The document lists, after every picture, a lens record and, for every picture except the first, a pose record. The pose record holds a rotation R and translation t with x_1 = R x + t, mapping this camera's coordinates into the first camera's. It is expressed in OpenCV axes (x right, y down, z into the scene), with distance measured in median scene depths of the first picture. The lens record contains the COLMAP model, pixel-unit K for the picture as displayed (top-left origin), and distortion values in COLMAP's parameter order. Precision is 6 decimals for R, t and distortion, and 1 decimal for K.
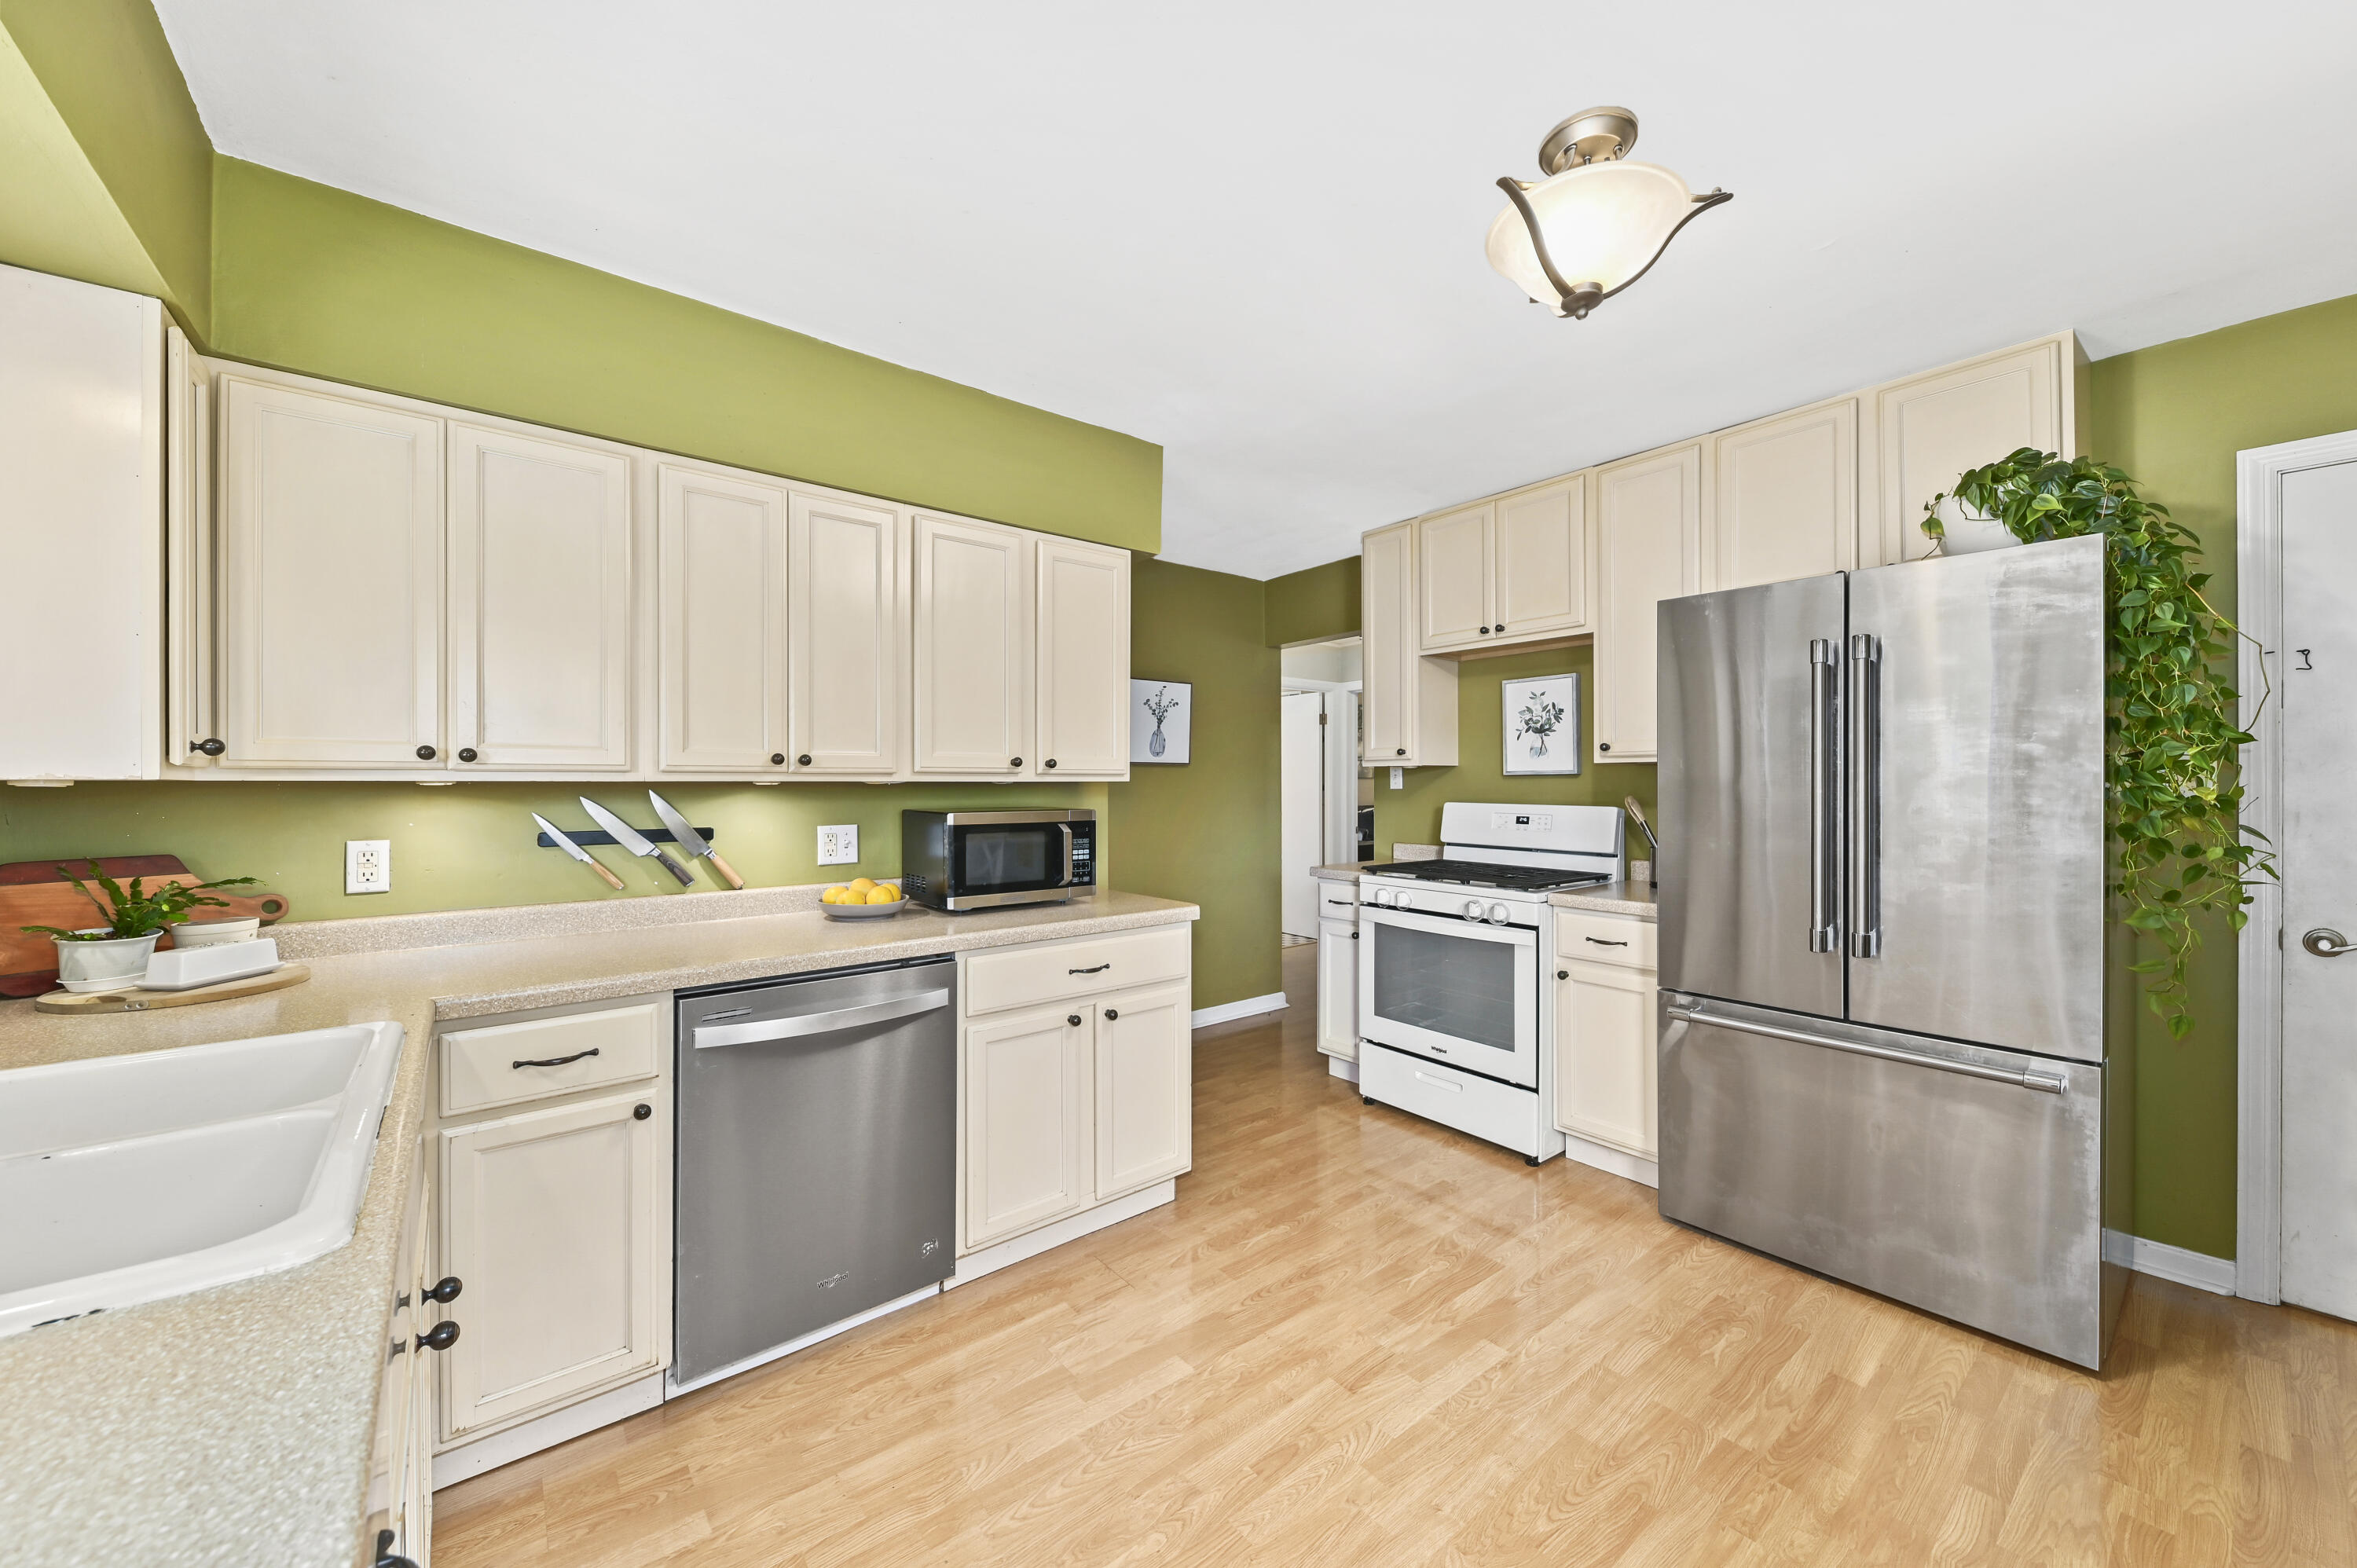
lens RADIAL K [[878.1, 0, 1185.7], [0, 878.1, 785.0], [0, 0, 1]] dist [0.012673, -0.000066]
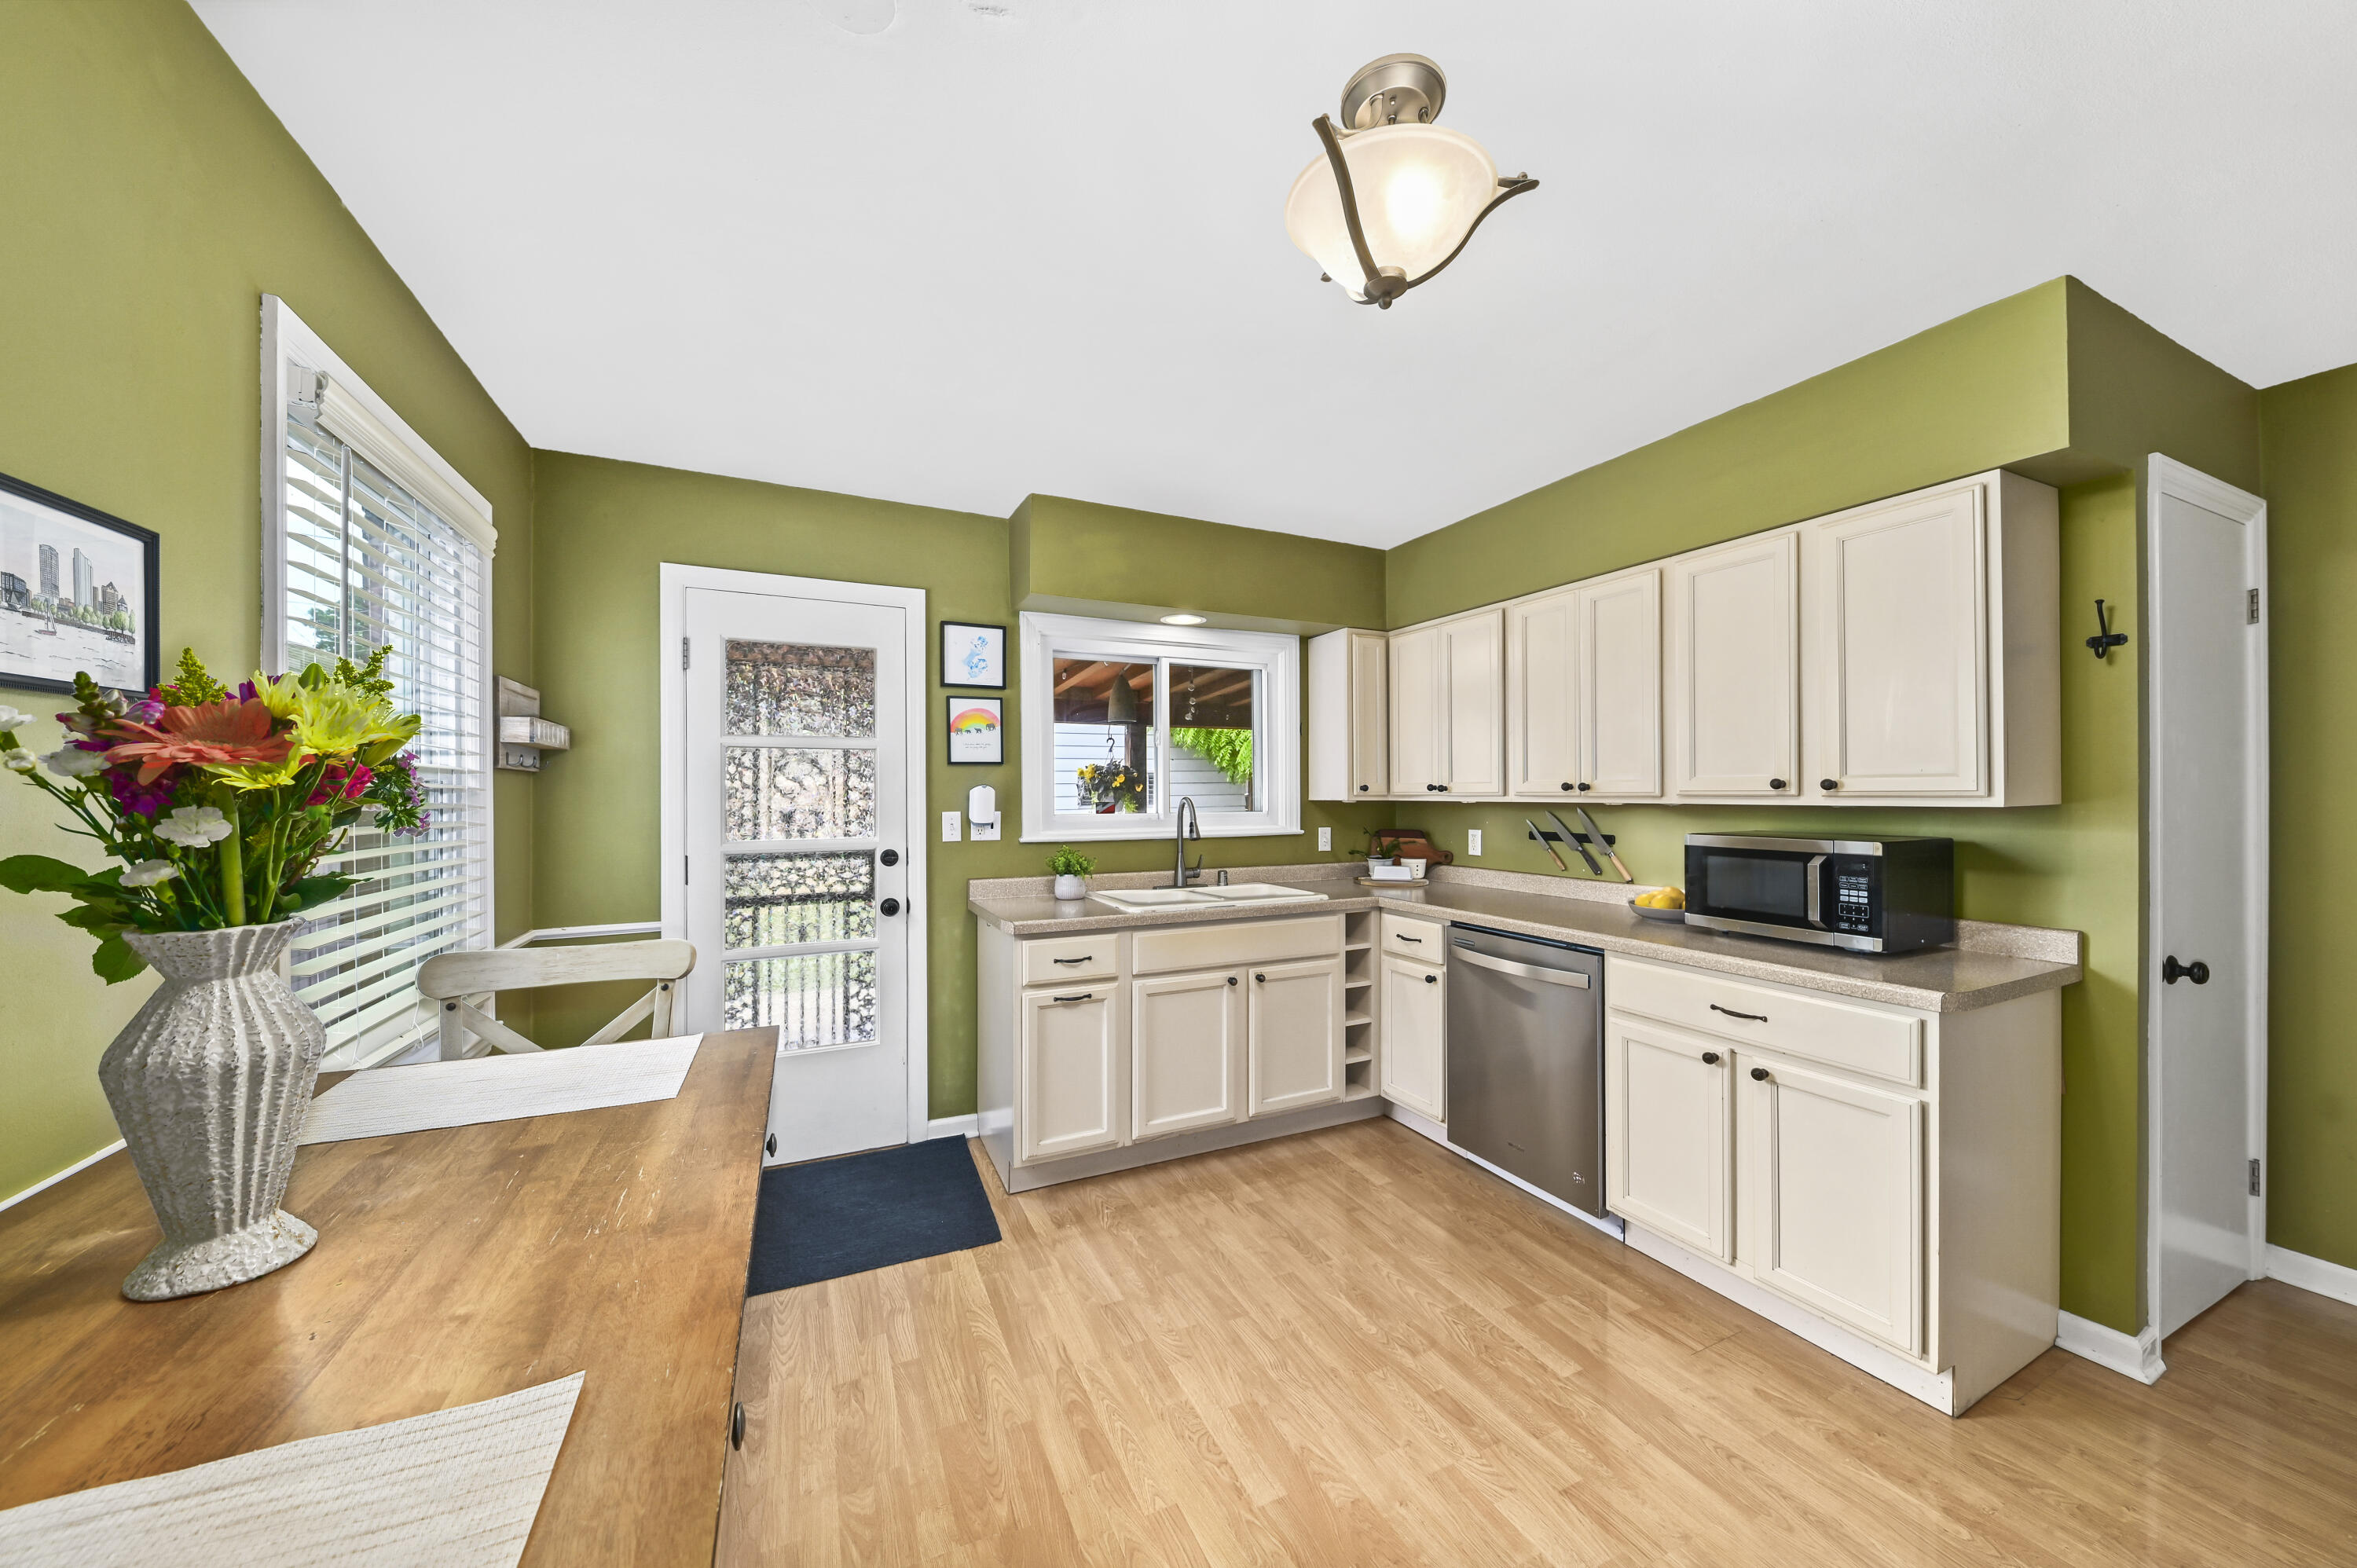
lens RADIAL K [[814.9, 0, 1181.6], [0, 814.9, 794.0], [0, 0, 1]] dist [-0.001186, -0.000257]
pose [[-0.236309, 0.002683, -0.971674, 0.957205], [-0.000574, 0.999996, 0.002901, -0.021633], [0.971678, 0.001243, -0.236306, 0.725537]]
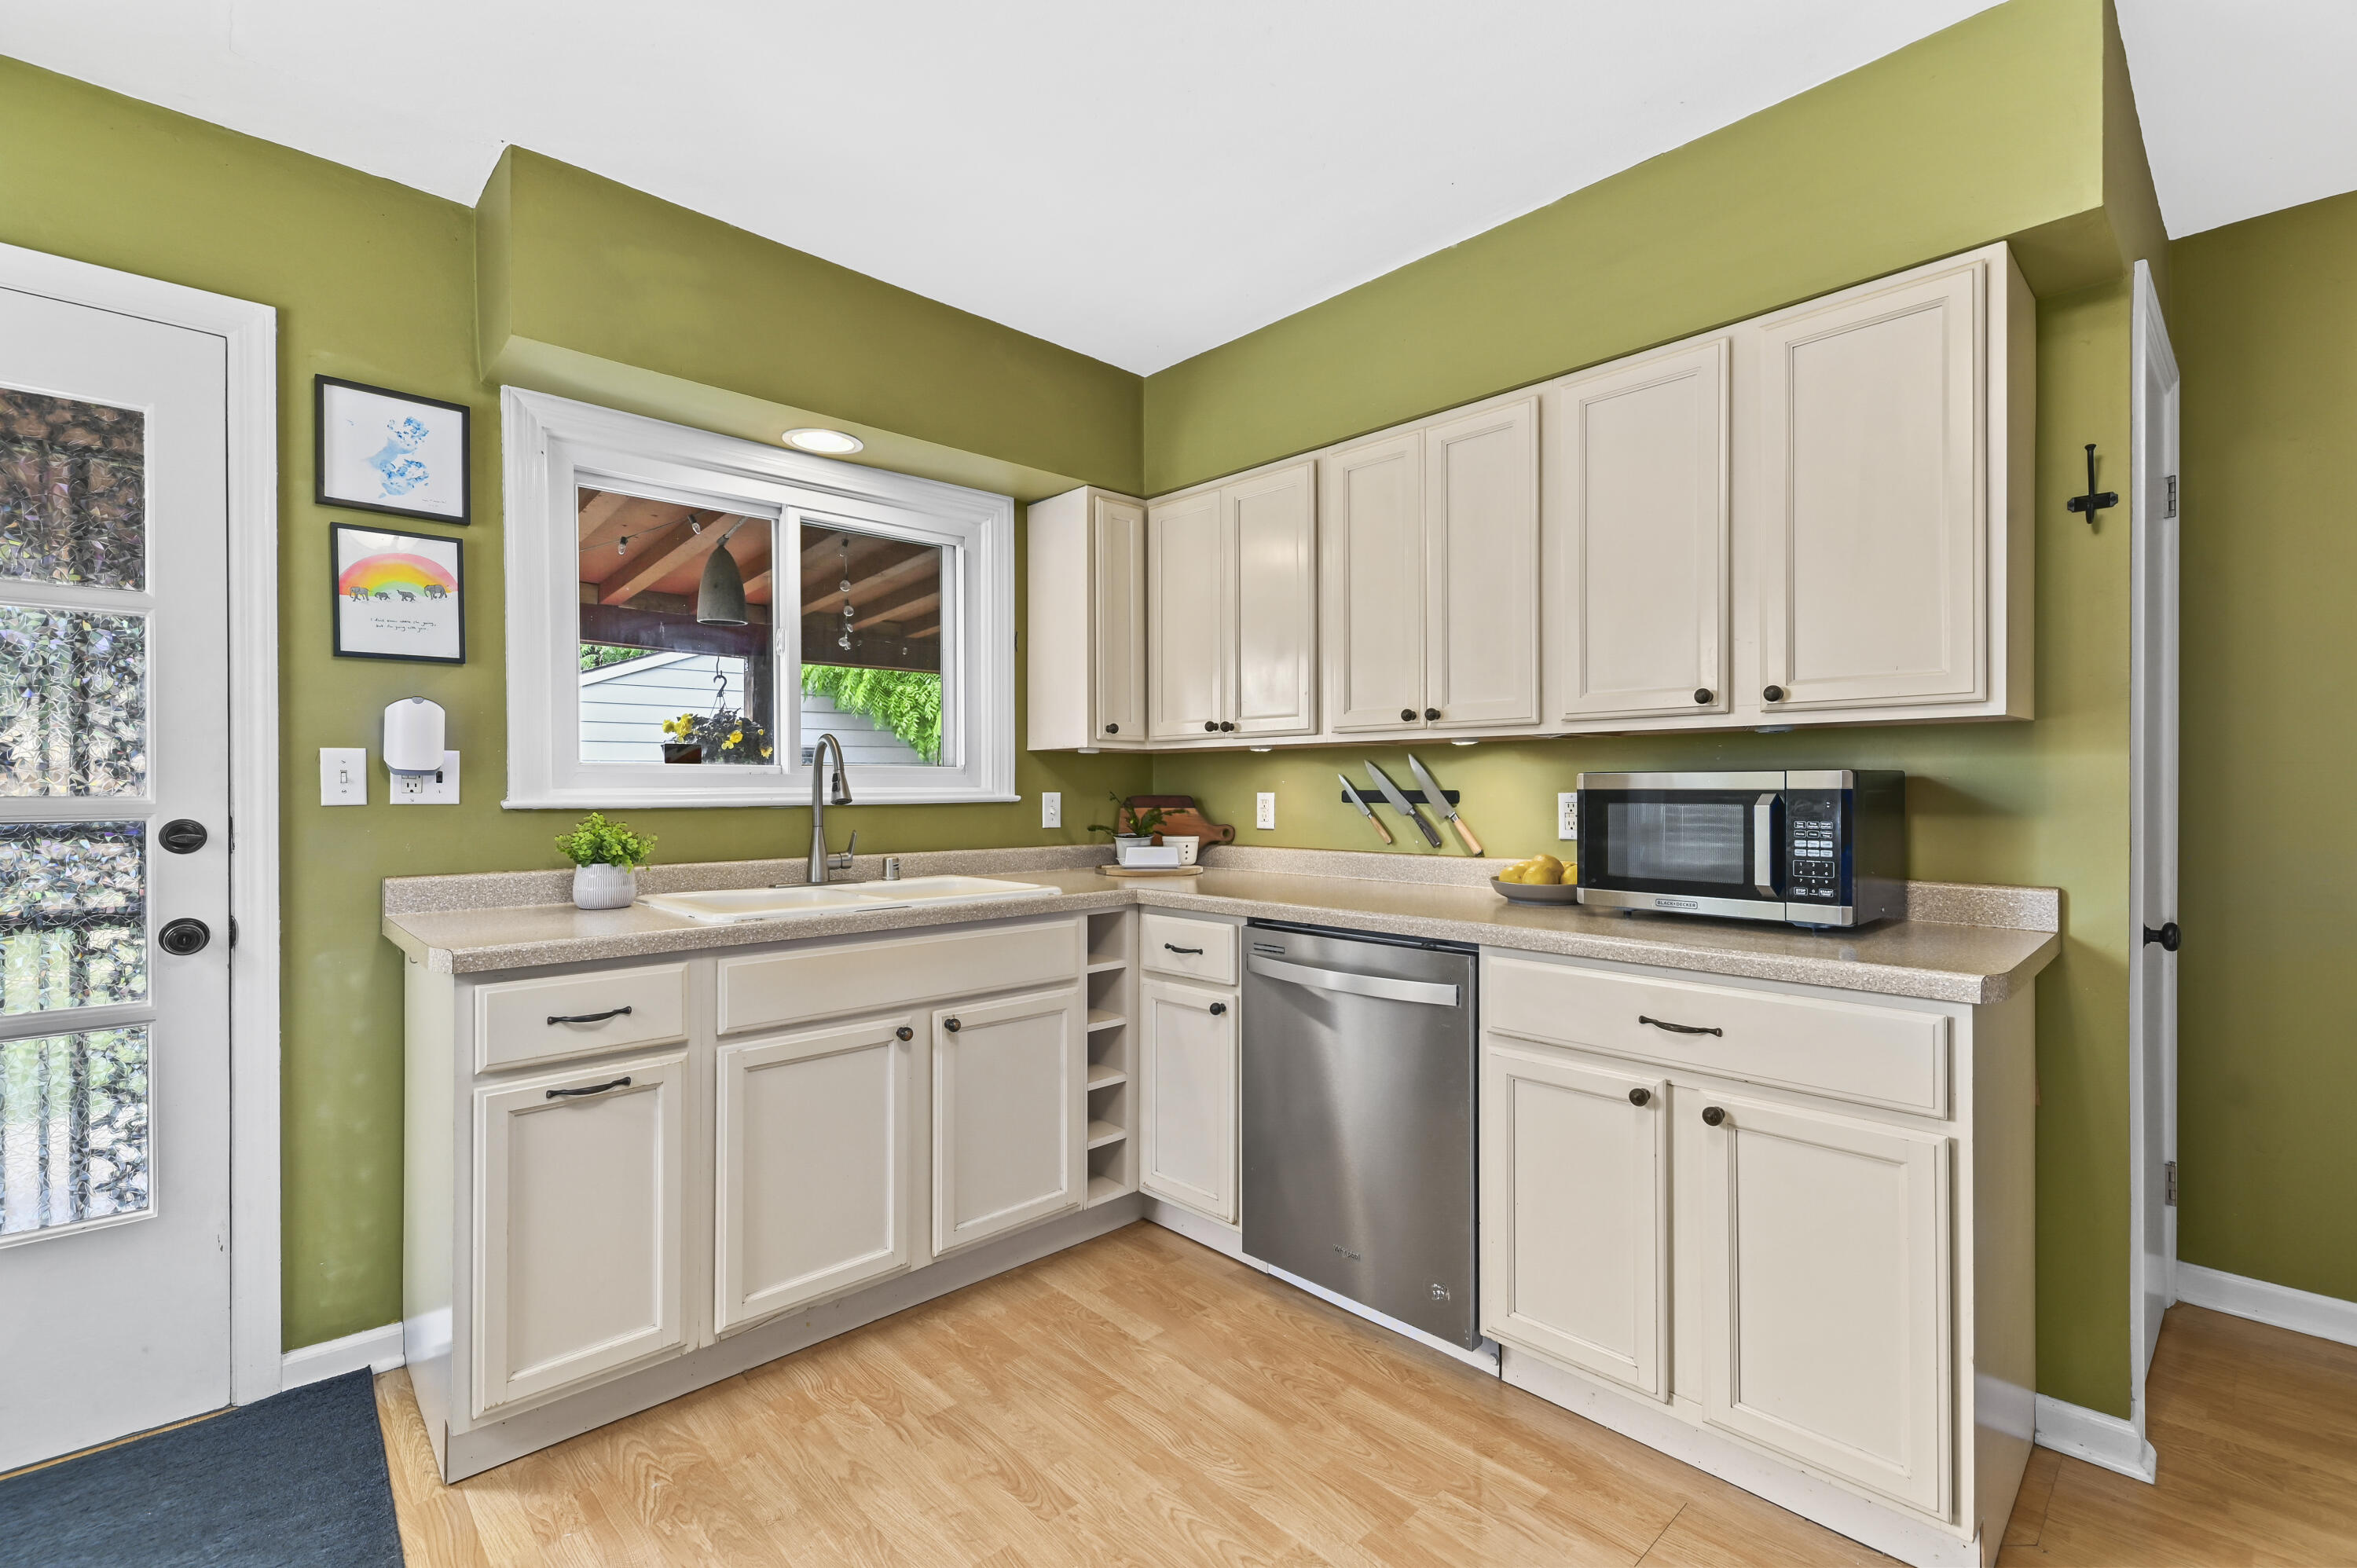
lens RADIAL K [[1034.3, 0, 1186.7], [0, 1034.3, 793.3], [0, 0, 1]] dist [0.011376, 0.000120]
pose [[0.078114, 0.006153, -0.996925, 0.656851], [-0.002385, 0.999979, 0.005985, 0.050710], [0.996942, 0.001910, 0.078127, 0.684851]]
